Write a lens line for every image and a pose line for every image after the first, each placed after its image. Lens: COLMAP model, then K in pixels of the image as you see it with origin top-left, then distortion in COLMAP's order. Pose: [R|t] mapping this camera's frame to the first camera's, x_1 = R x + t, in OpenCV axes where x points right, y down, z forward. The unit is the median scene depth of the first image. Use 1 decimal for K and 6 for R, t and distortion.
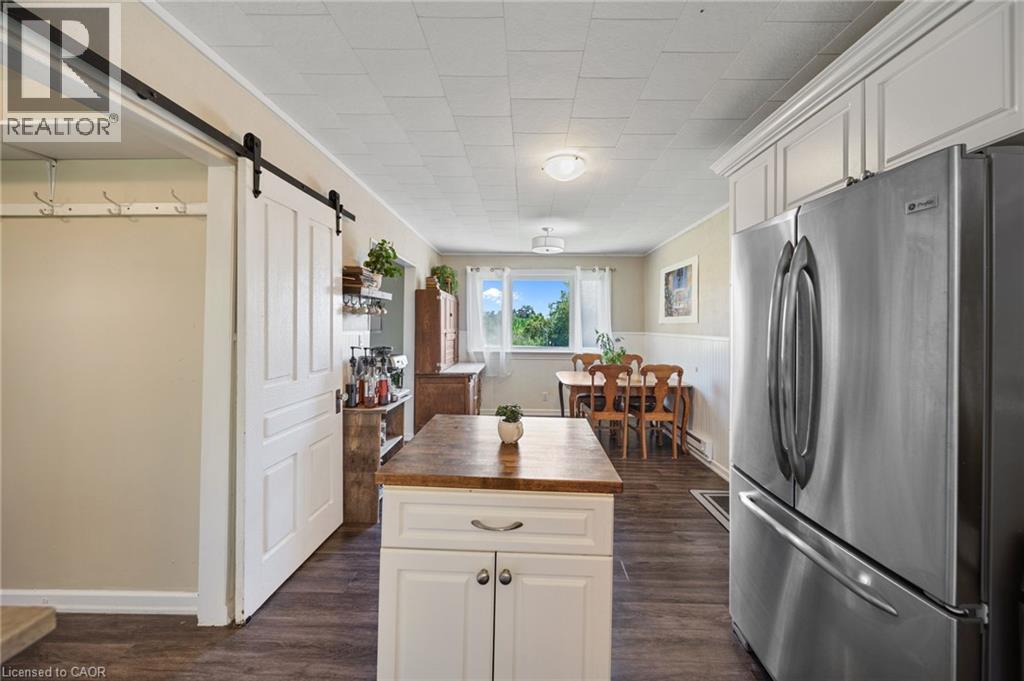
lens RADIAL K [[465.6, 0, 512.3], [0, 465.6, 327.7], [0, 0, 1]] dist [-0.003091, -0.000697]
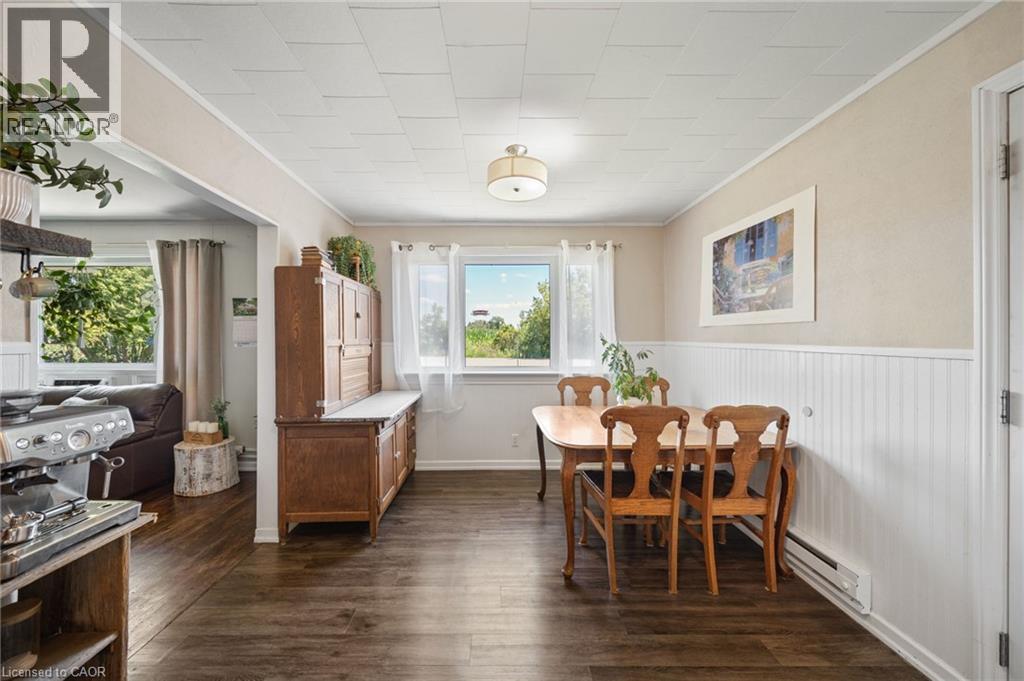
lens RADIAL K [[362.6, 0, 512.0], [0, 362.6, 340.5], [0, 0, 1]] dist [-0.000720, -0.000082]
pose [[0.998260, -0.008477, 0.058350, 0.042381], [0.008487, 0.999964, 0.000075, 0.007066], [-0.058348, 0.000420, 0.998296, 0.555401]]
